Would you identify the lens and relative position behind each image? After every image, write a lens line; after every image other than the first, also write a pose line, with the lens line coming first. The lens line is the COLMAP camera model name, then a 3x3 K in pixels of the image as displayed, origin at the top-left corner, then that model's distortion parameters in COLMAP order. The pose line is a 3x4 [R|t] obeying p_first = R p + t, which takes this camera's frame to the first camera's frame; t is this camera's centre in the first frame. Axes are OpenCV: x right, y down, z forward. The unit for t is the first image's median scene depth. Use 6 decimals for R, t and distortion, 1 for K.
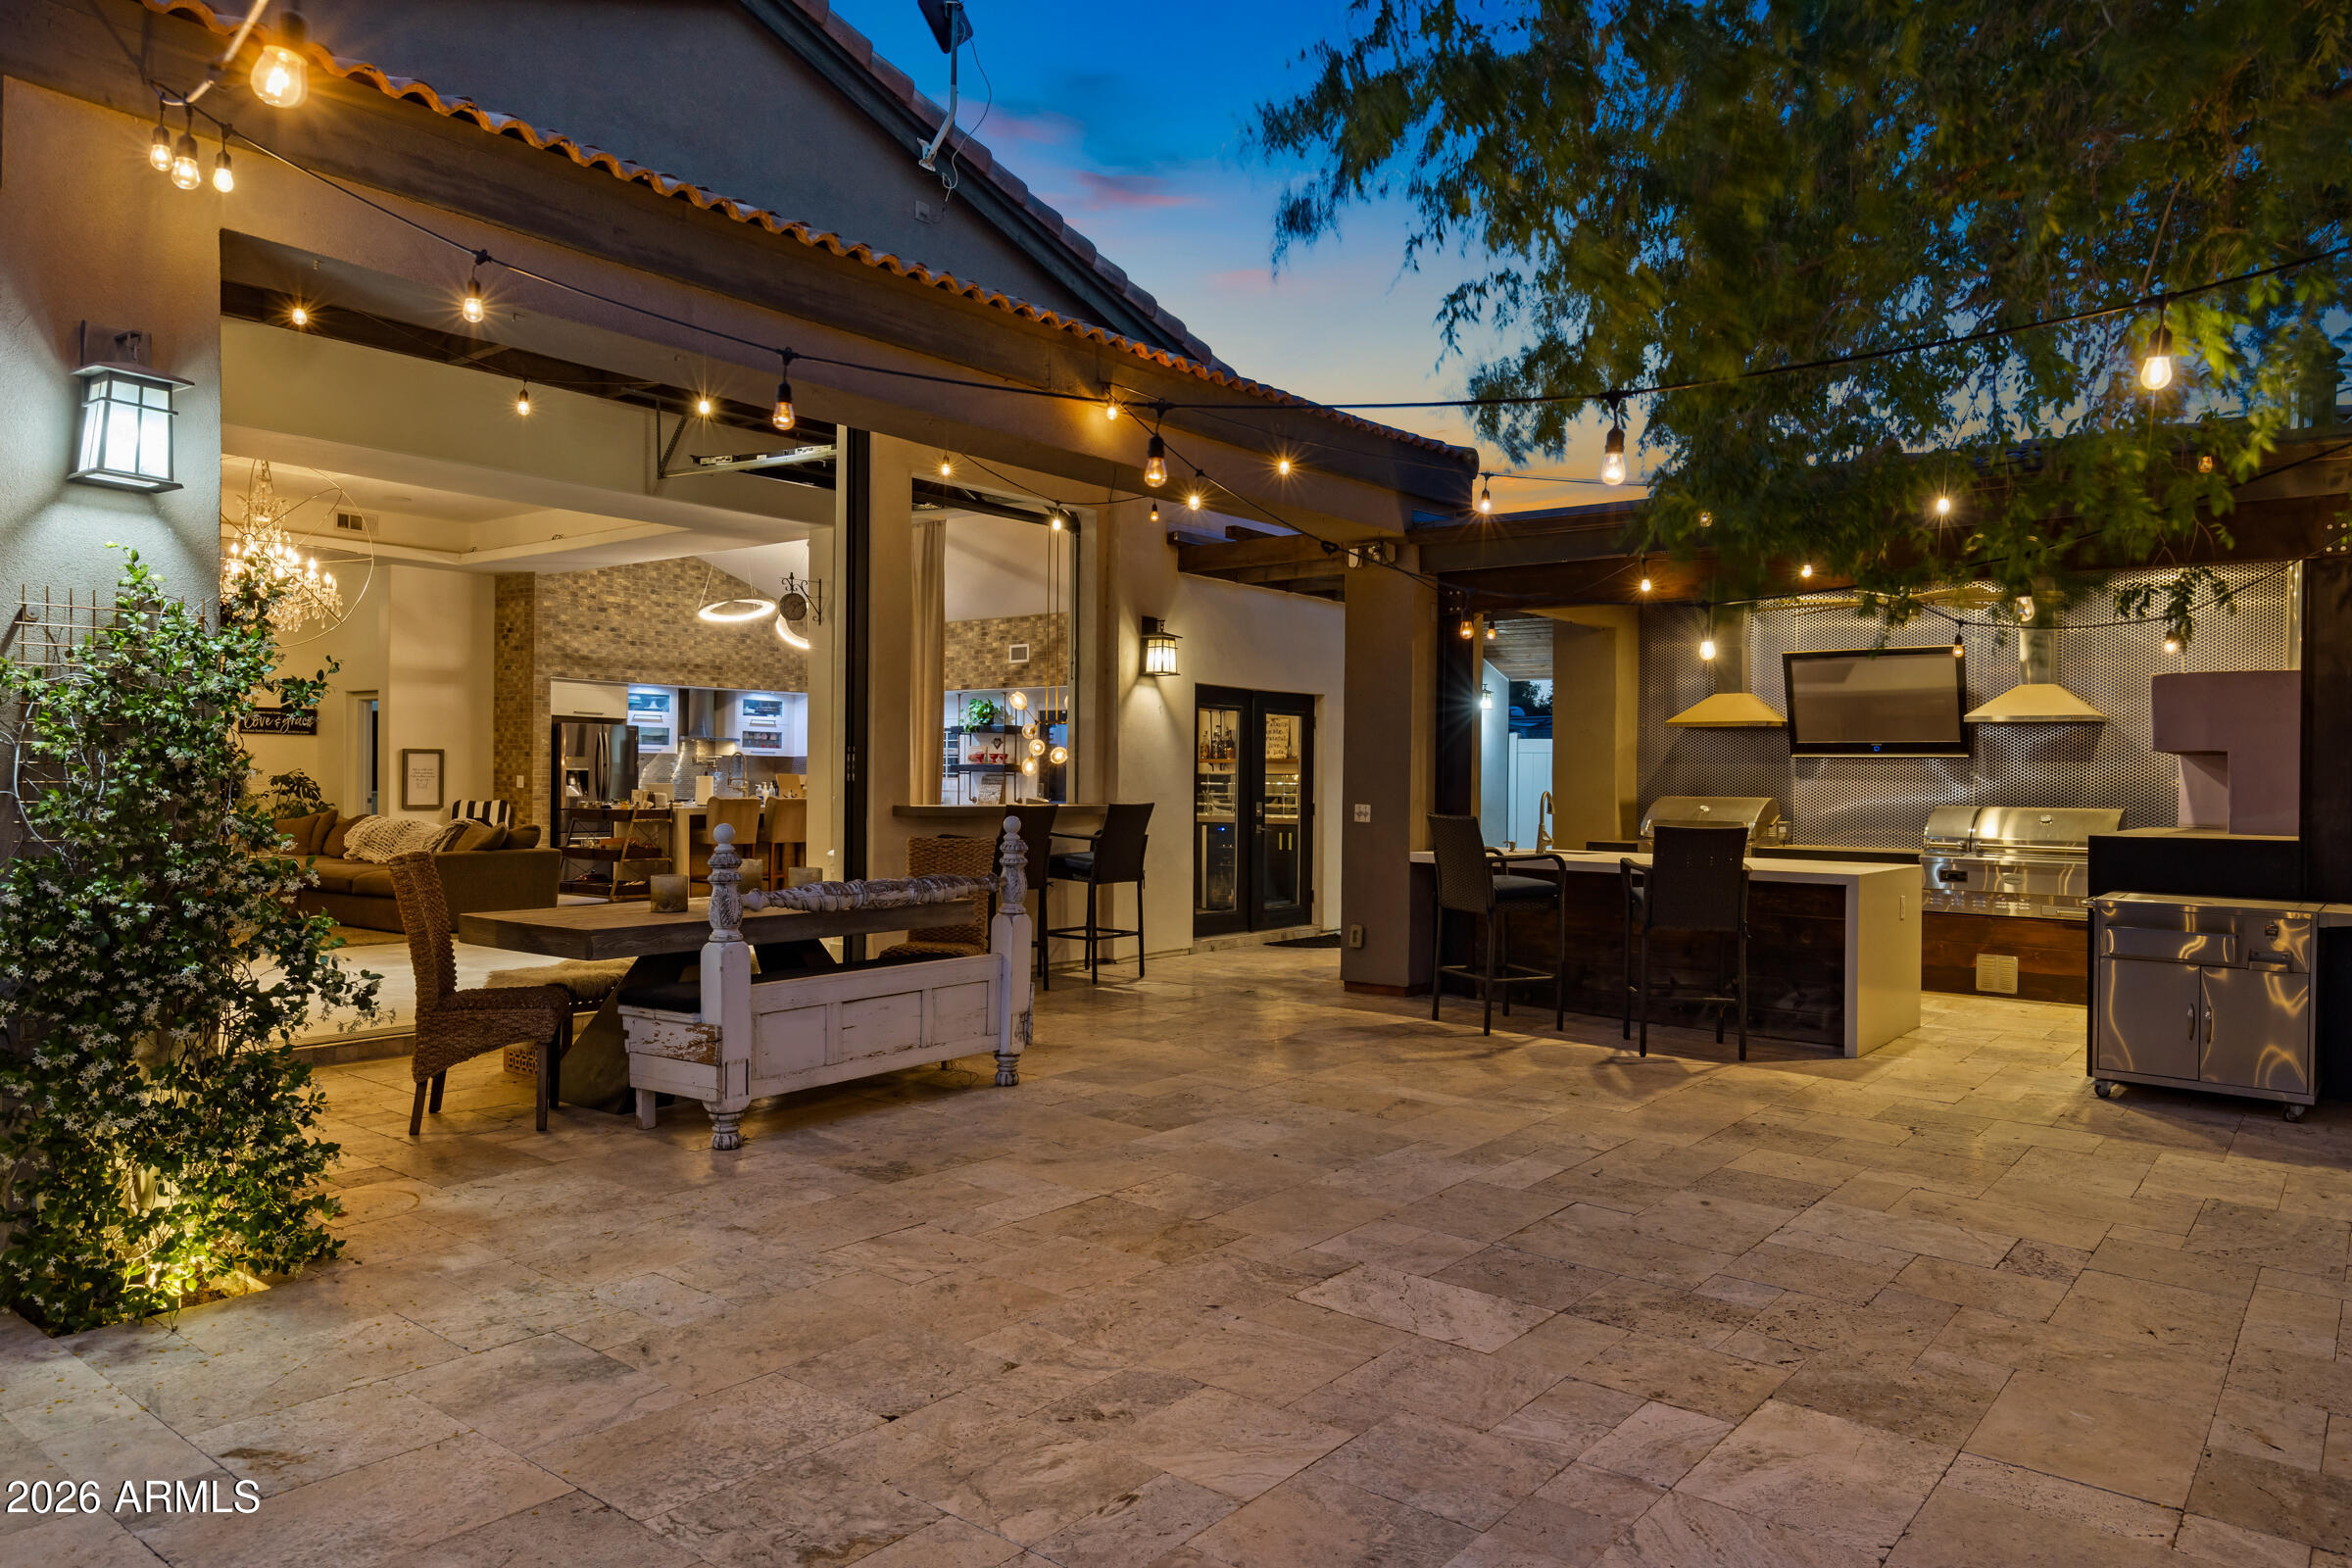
lens RADIAL K [[1542.5, 0, 1176.0], [0, 1542.5, 784.0], [0, 0, 1]] dist [0.000530, -0.000699]
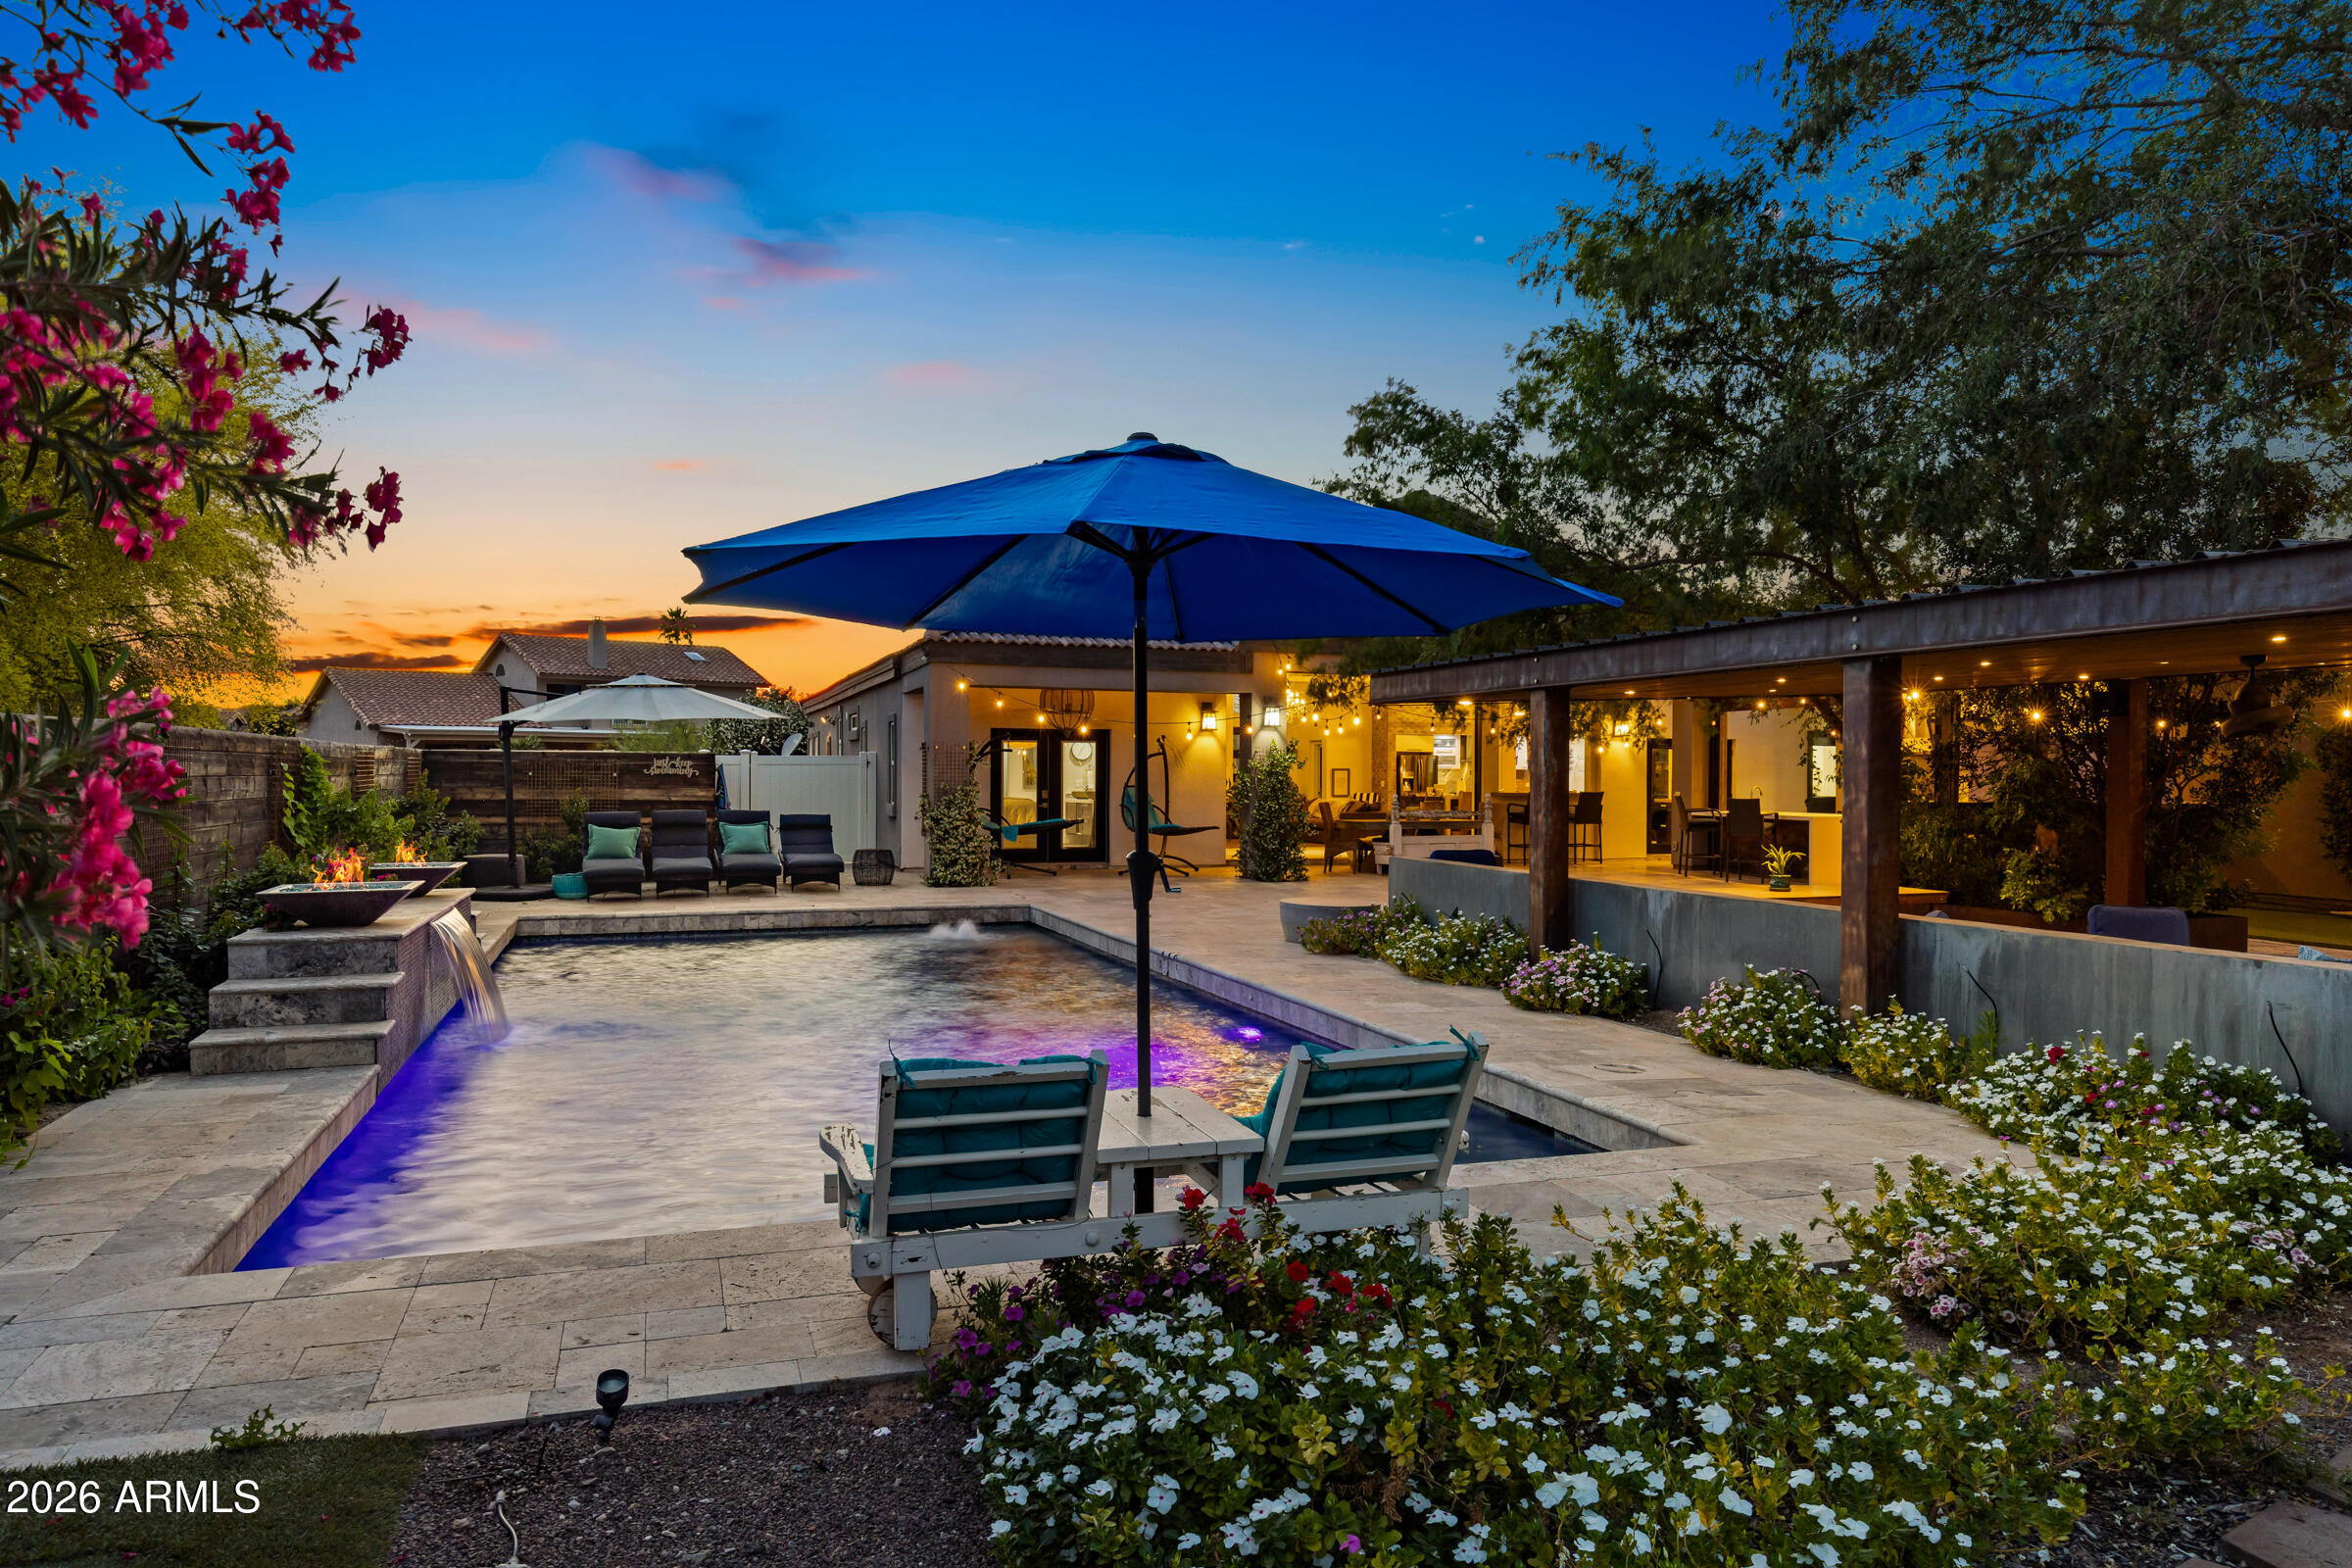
lens RADIAL K [[1541.4, 0, 1176.0], [0, 1541.4, 784.0], [0, 0, 1]] dist [-0.000336, -0.000028]
pose [[0.836877, 0.001760, -0.547388, 0.478318], [-0.002158, 0.999998, -0.000085, 0.000232], [0.547386, 0.001252, 0.836879, -0.890434]]
